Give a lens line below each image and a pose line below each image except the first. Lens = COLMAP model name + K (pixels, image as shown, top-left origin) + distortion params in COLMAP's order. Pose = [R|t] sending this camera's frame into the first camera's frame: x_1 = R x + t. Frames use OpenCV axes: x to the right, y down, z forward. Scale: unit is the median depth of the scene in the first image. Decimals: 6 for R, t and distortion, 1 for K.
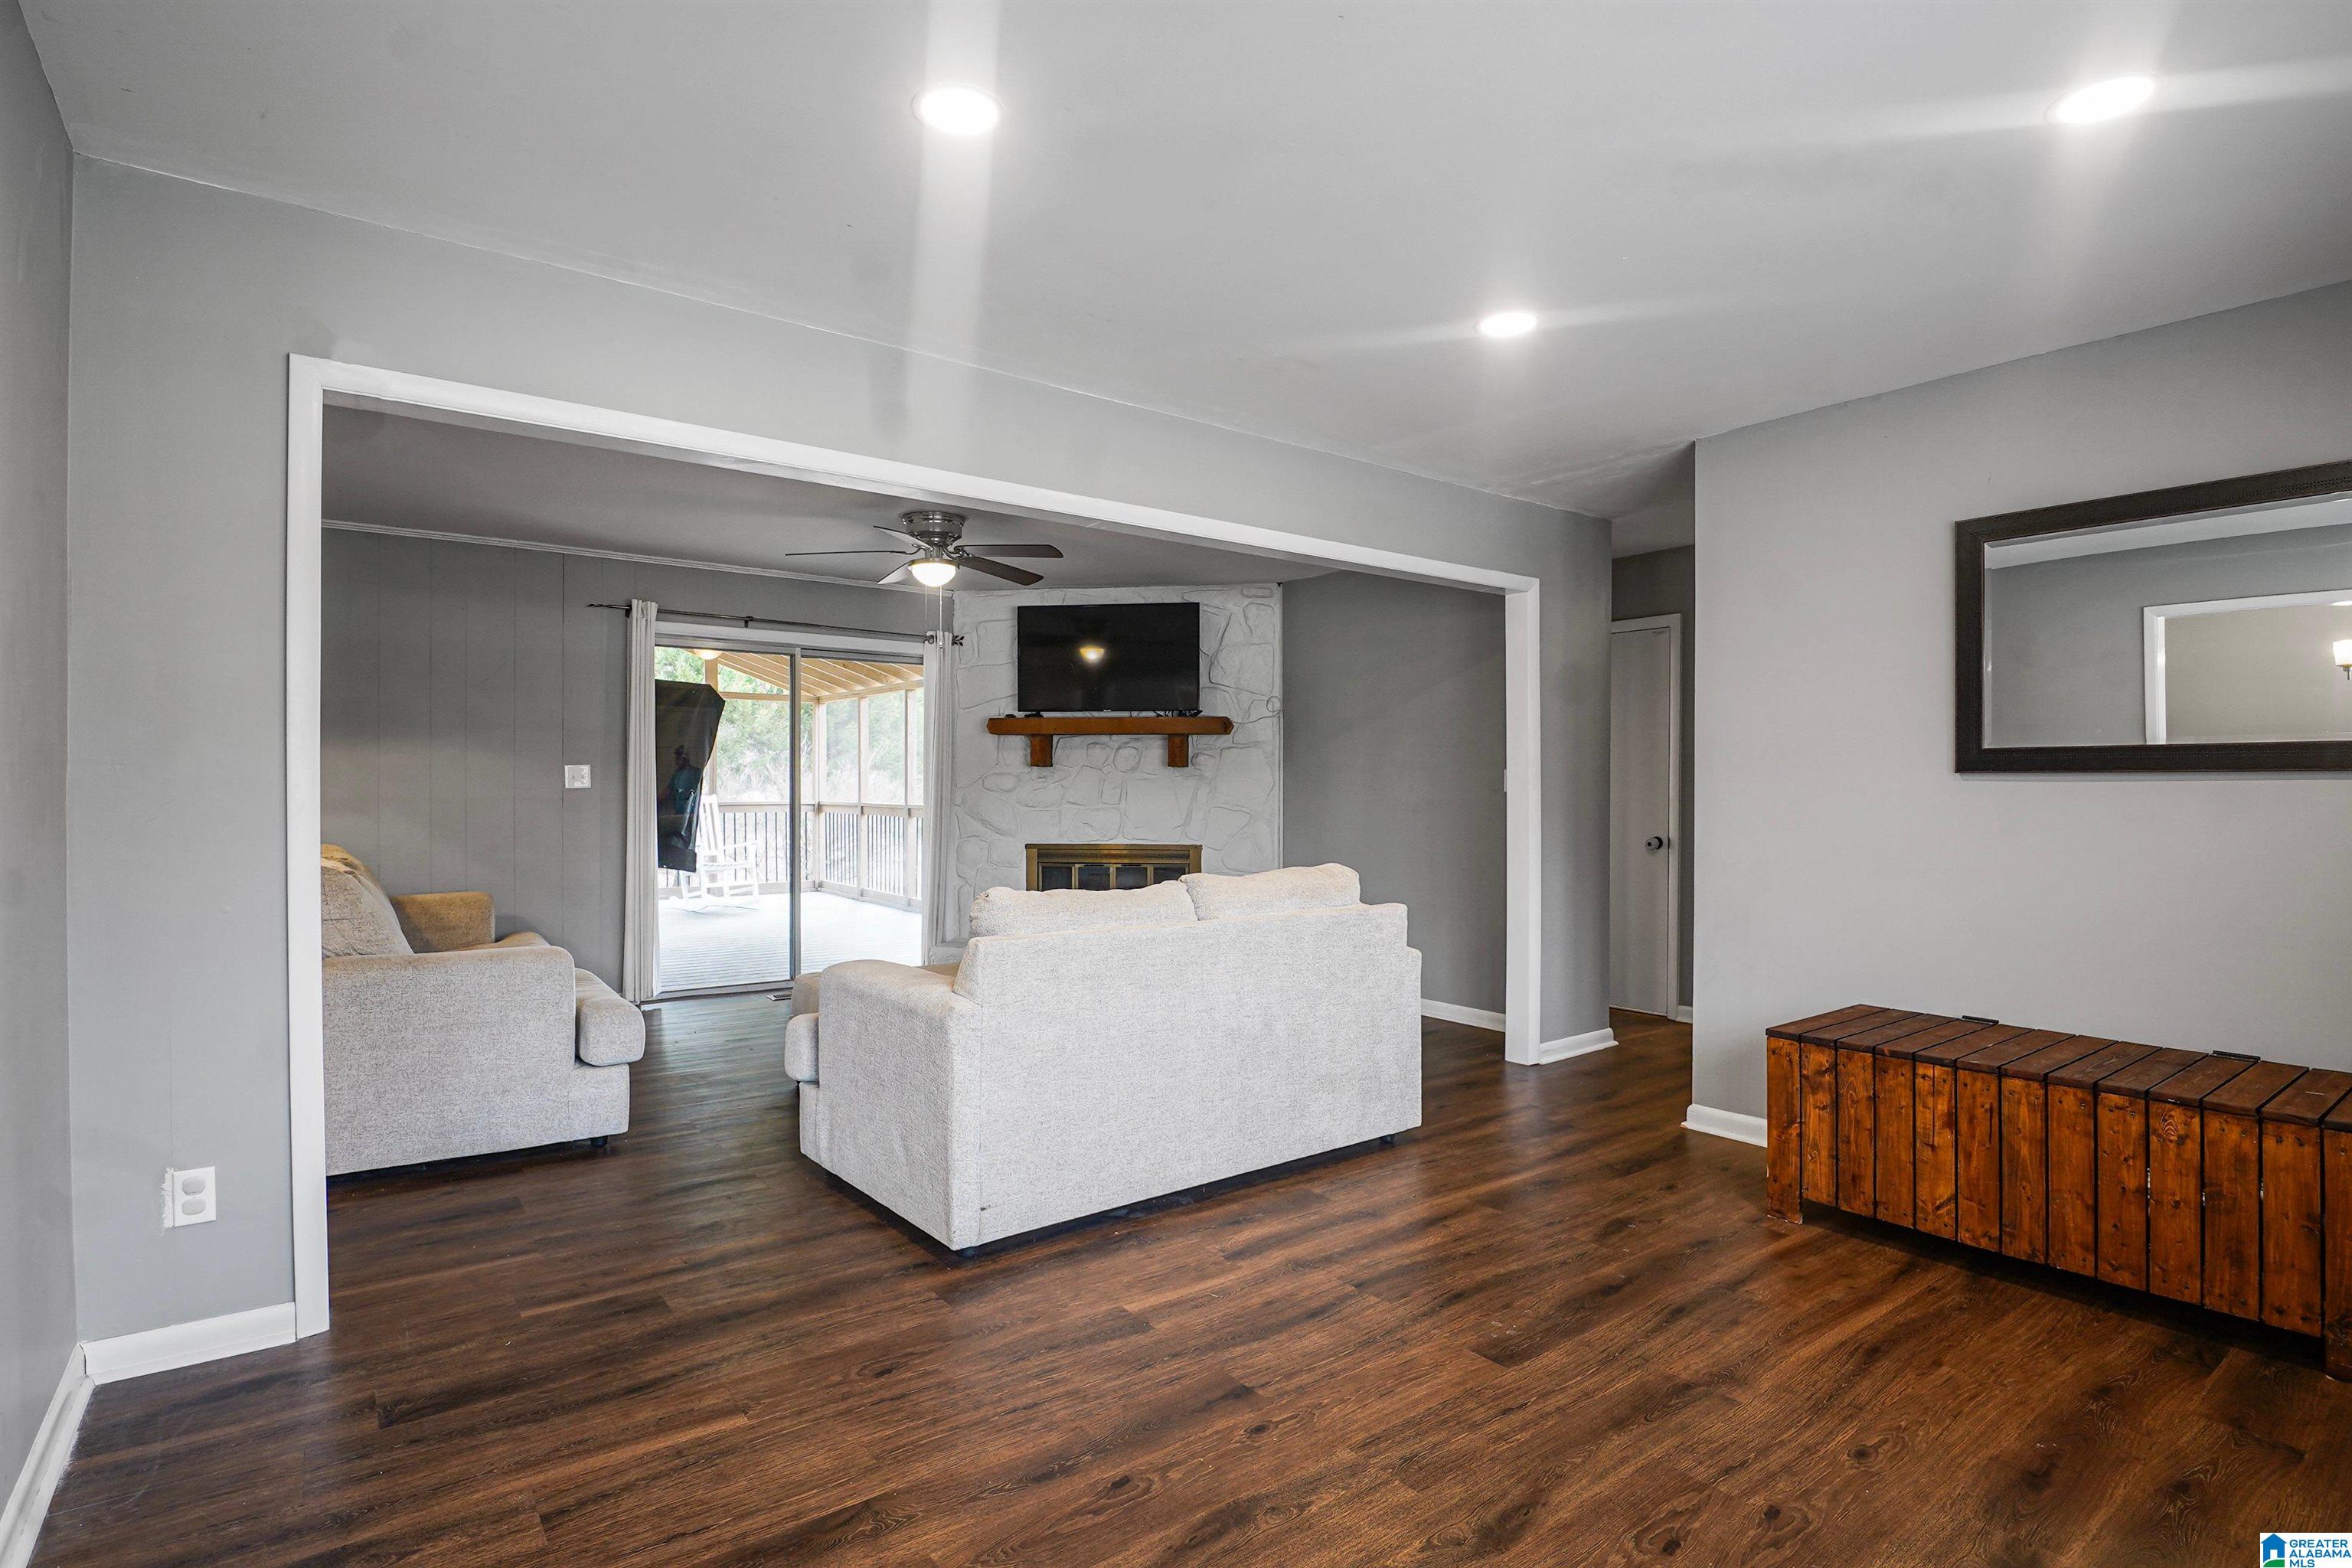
lens RADIAL K [[1154.7, 0, 1161.9], [0, 1154.7, 803.6], [0, 0, 1]] dist [-0.016314, -0.002554]
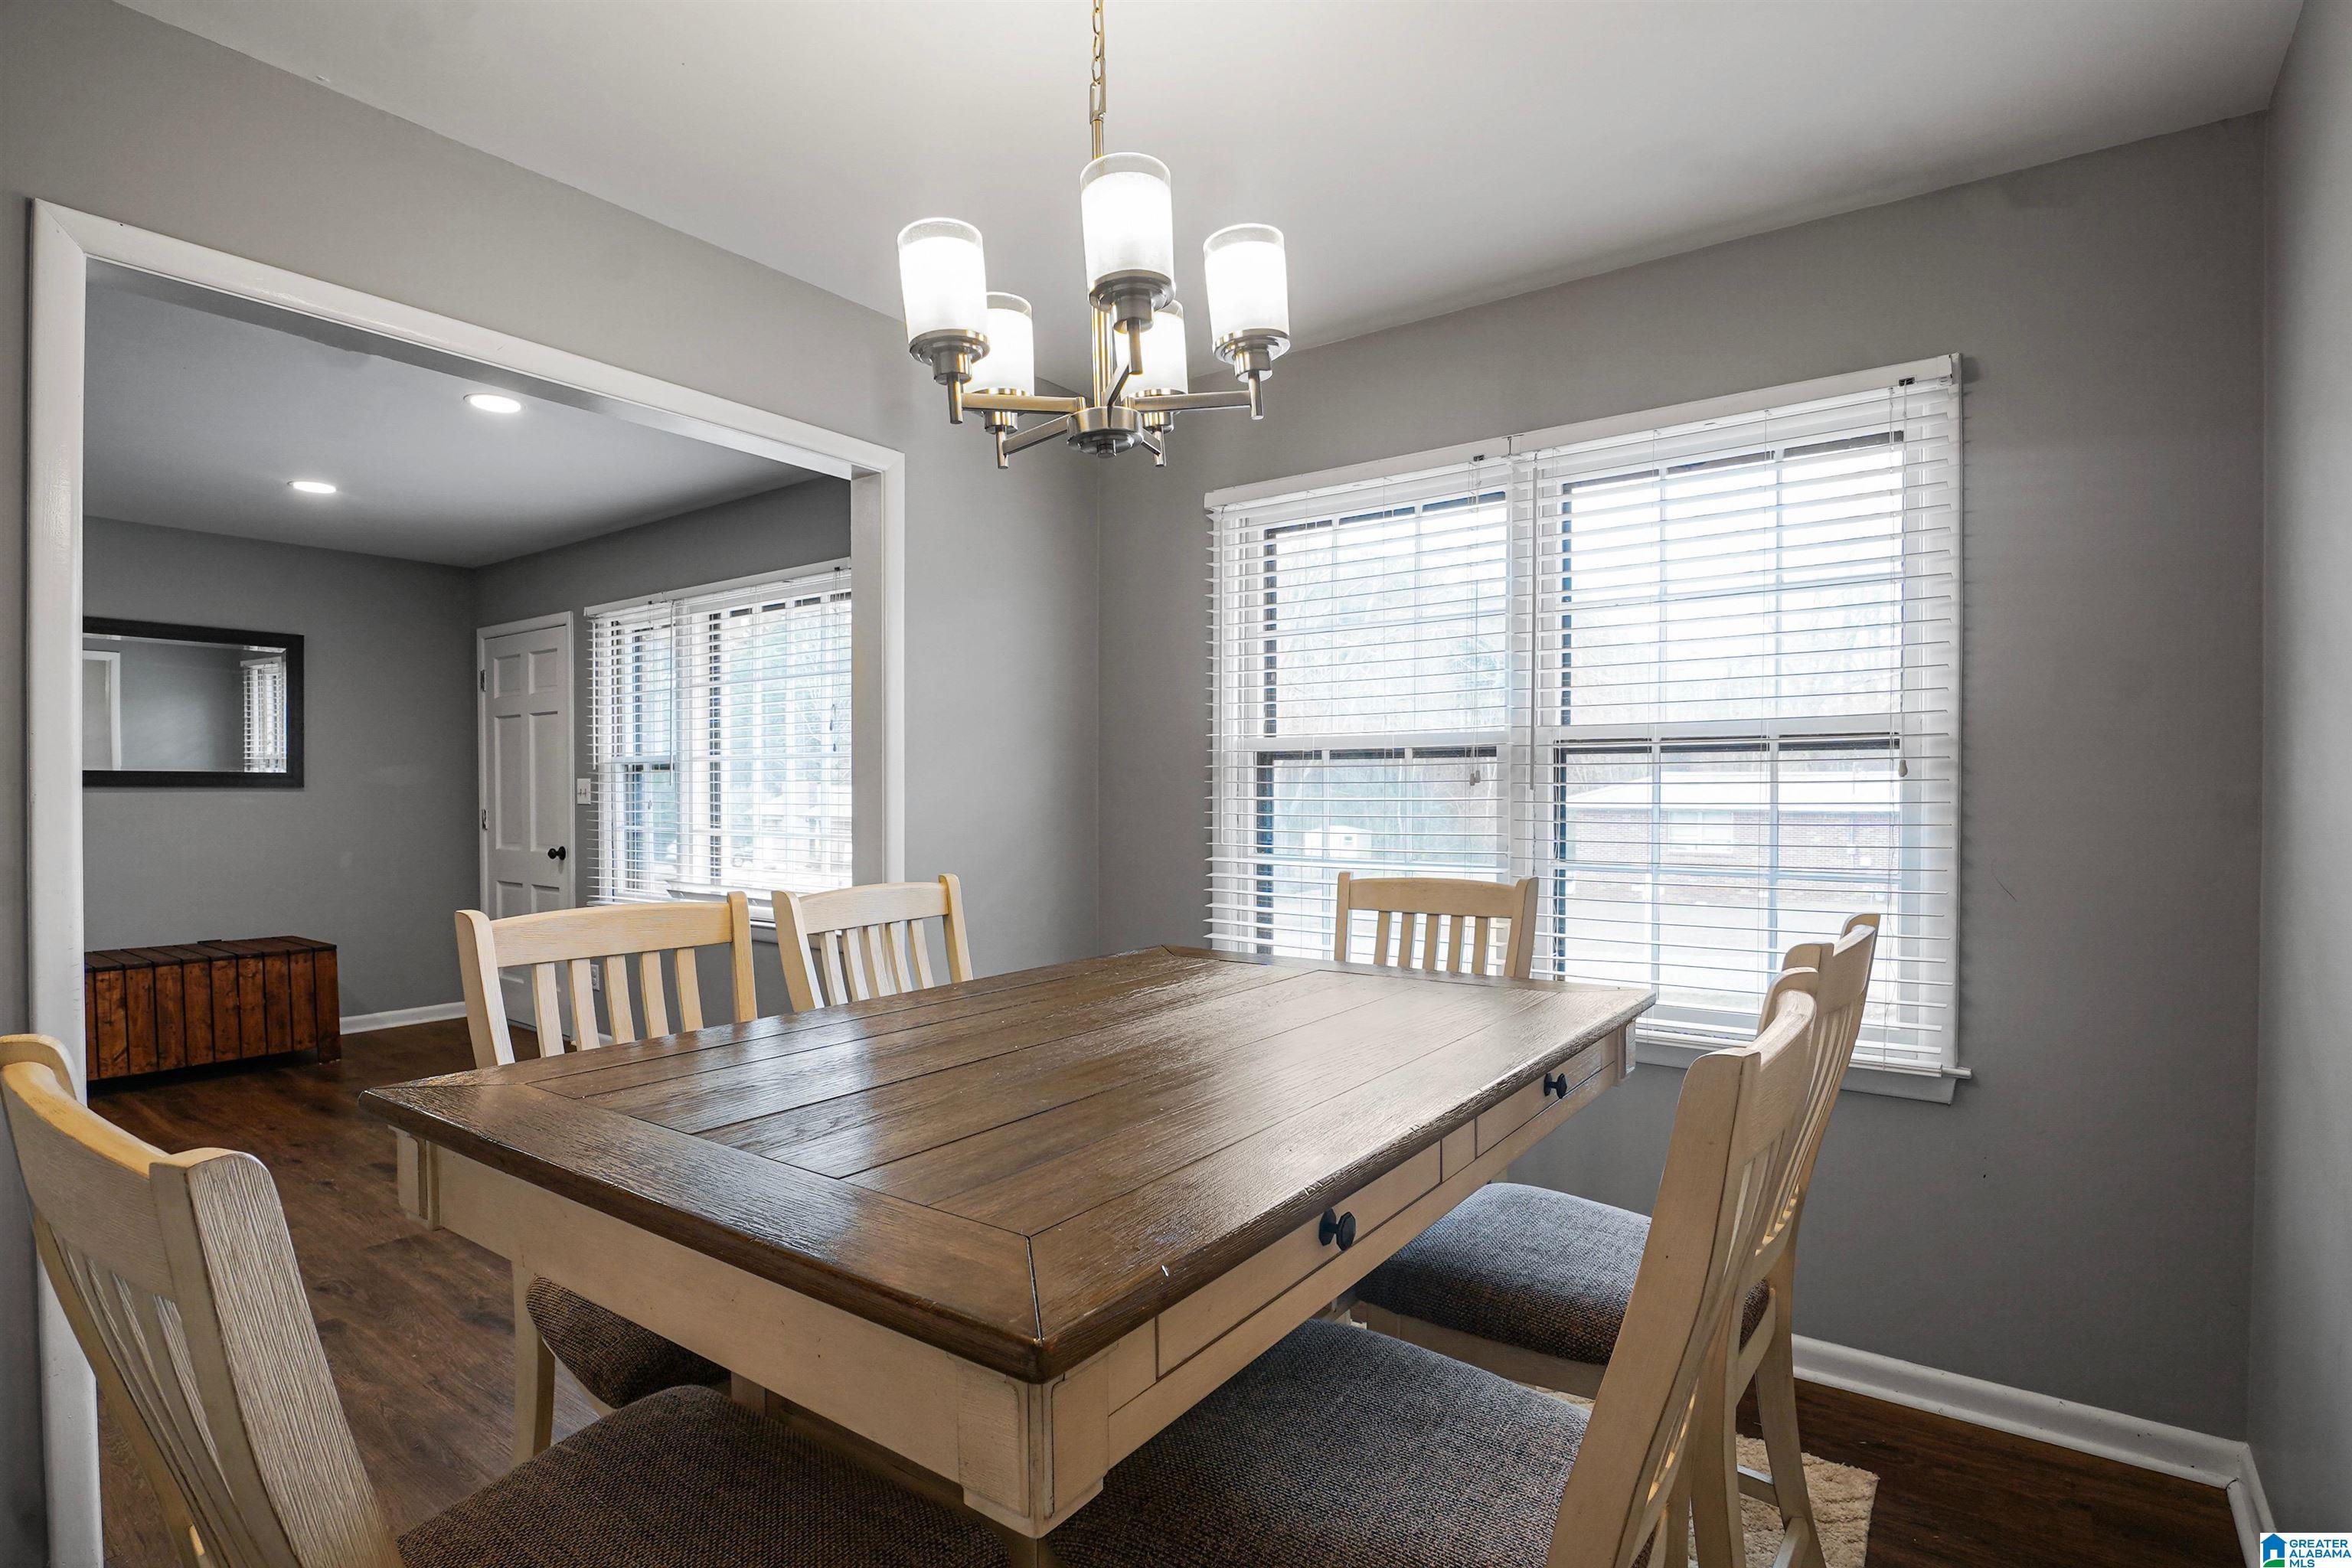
lens RADIAL K [[1154.7, 0, 1136.6], [0, 1154.7, 819.3], [0, 0, 1]] dist [-0.016314, -0.002554]
pose [[-0.276992, -0.027262, 0.960485, -0.593877], [0.006473, 0.999522, 0.030237, -0.010737], [-0.960850, 0.014592, -0.276683, 0.027686]]
